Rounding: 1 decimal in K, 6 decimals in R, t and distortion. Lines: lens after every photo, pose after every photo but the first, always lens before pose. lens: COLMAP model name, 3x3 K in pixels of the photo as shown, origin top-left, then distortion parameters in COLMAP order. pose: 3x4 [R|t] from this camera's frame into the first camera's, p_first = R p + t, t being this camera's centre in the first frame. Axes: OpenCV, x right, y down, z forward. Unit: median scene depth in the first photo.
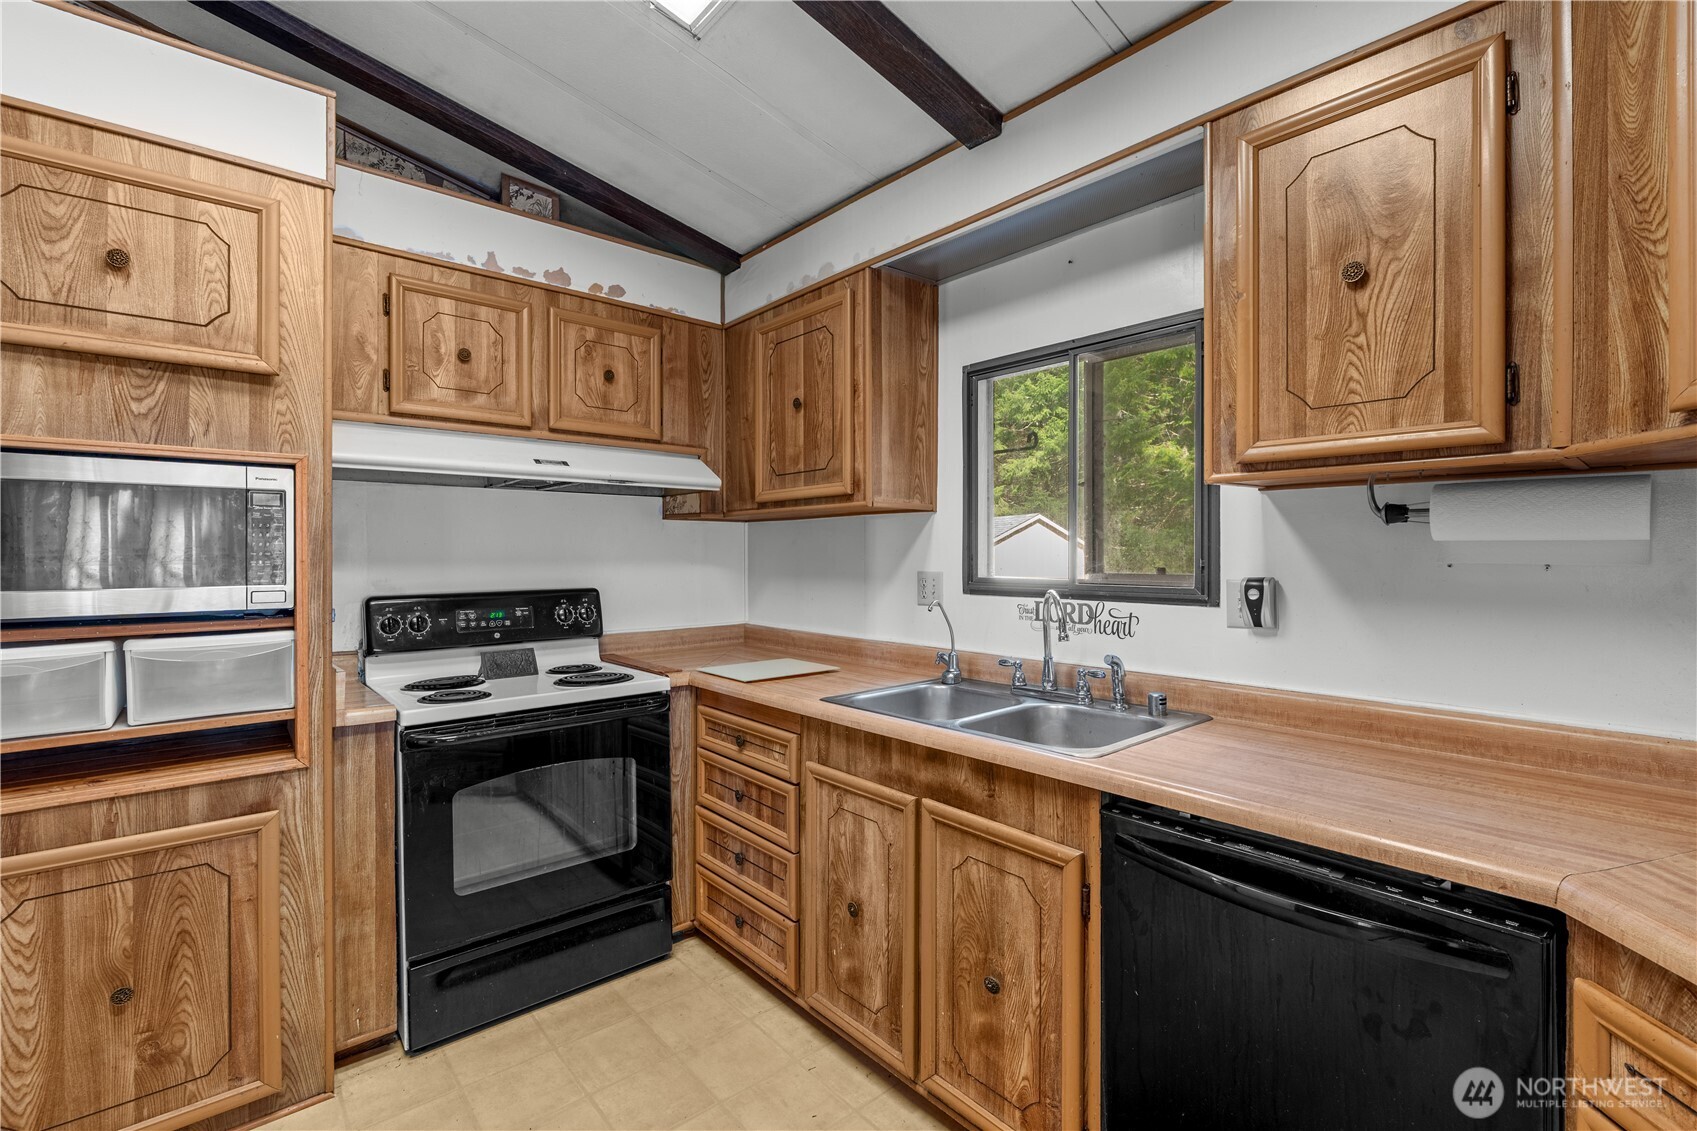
lens RADIAL K [[752.6, 0, 850.7], [0, 752.6, 556.1], [0, 0, 1]] dist [-0.008407, 0.002085]
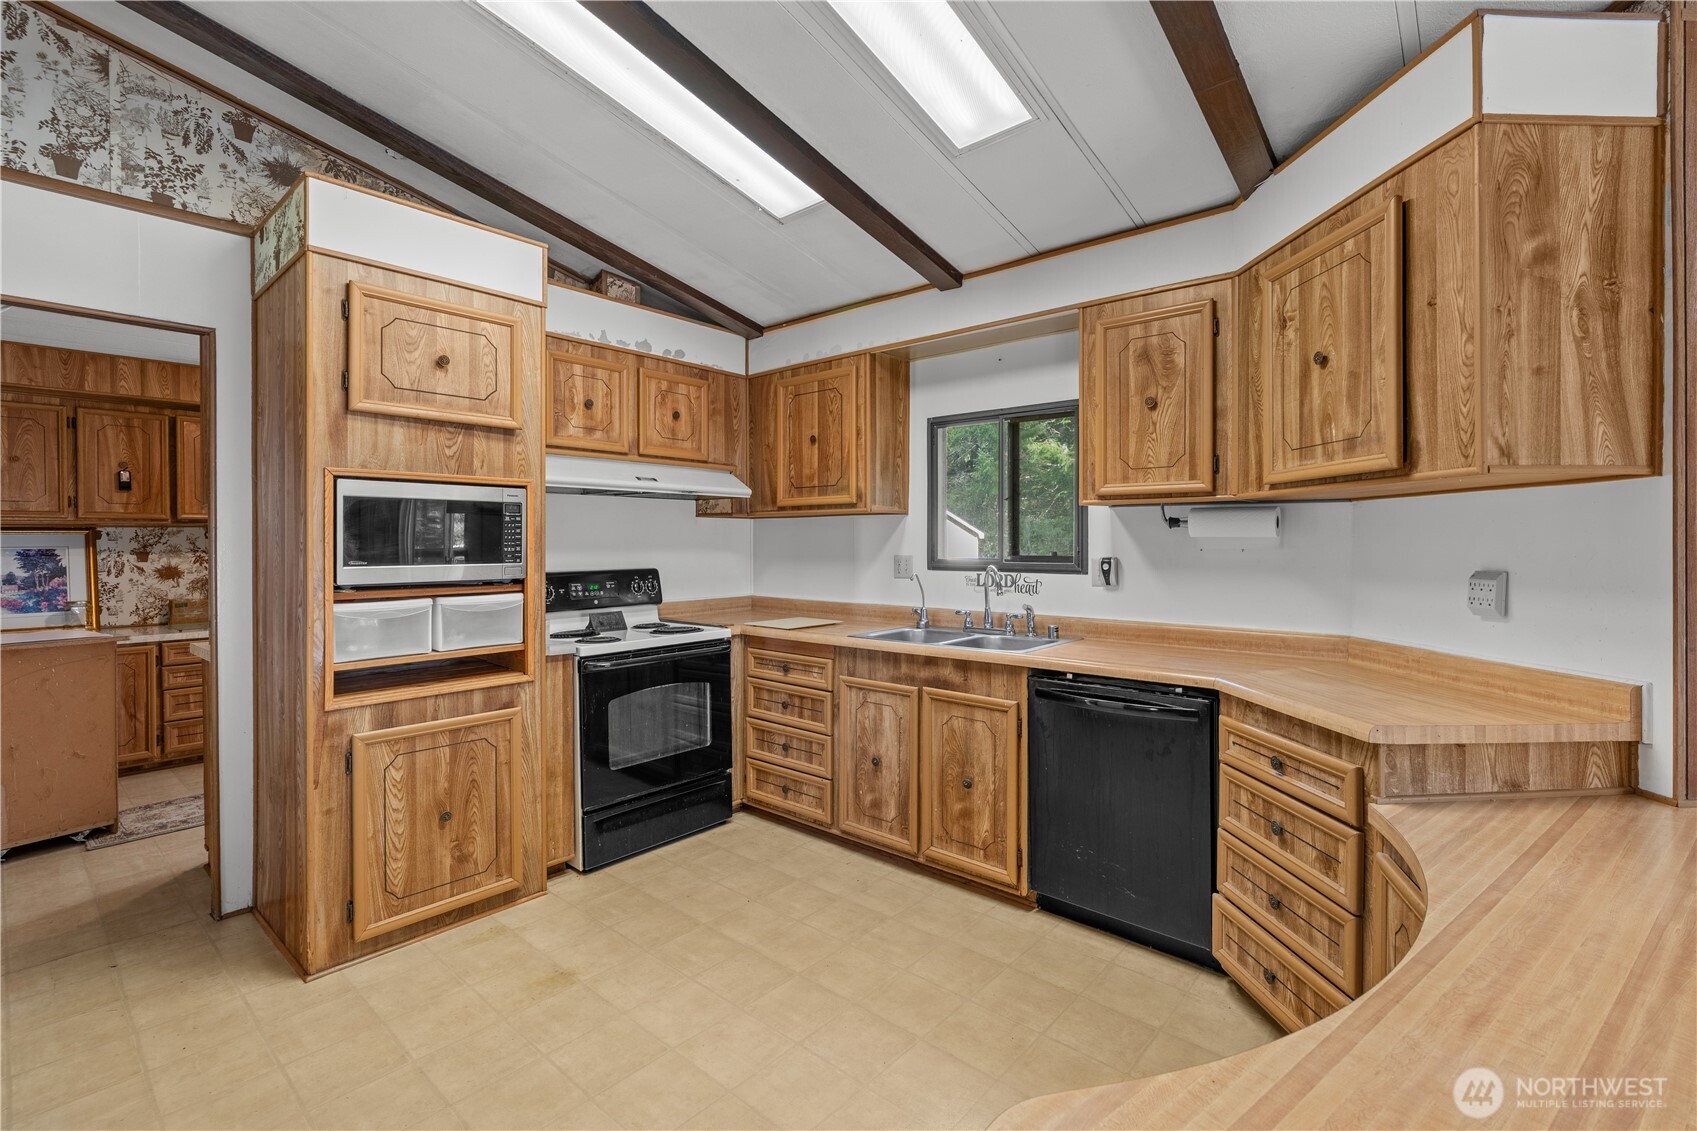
lens RADIAL K [[752.6, 0, 852.2], [0, 752.6, 543.6], [0, 0, 1]] dist [-0.008407, 0.002085]
pose [[0.989702, 0.000425, 0.143146, -0.282469], [-0.000276, 0.999999, -0.001059, -0.000929], [-0.143146, 0.001008, 0.989701, -0.612825]]
